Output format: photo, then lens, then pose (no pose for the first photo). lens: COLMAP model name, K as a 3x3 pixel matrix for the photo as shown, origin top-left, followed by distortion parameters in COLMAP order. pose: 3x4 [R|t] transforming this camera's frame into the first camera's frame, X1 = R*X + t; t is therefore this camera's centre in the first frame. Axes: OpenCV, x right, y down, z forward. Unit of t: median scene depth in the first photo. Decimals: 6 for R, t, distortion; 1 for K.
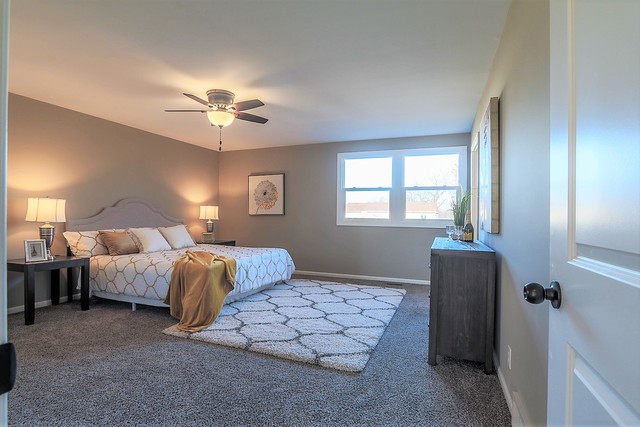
lens RADIAL K [[325.3, 0, 315.0], [0, 325.3, 215.2], [0, 0, 1]] dist [-0.014129, -0.000138]
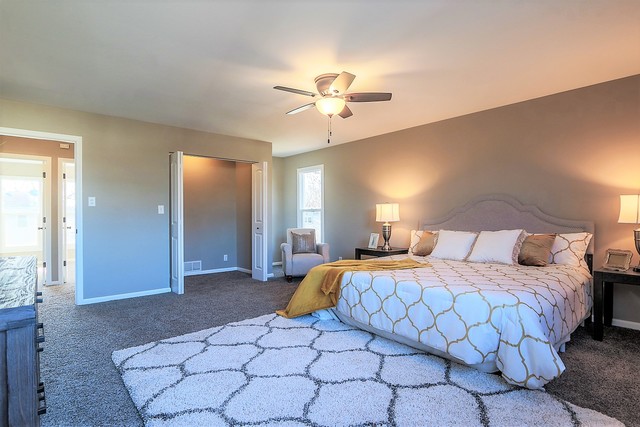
lens RADIAL K [[326.7, 0, 316.3], [0, 326.7, 215.9], [0, 0, 1]] dist [-0.012867, 0.001099]
pose [[-0.461162, -0.004648, -0.887304, 0.488246], [0.000164, 0.999986, -0.005324, 0.005903], [0.887316, -0.002601, -0.461155, 1.294627]]
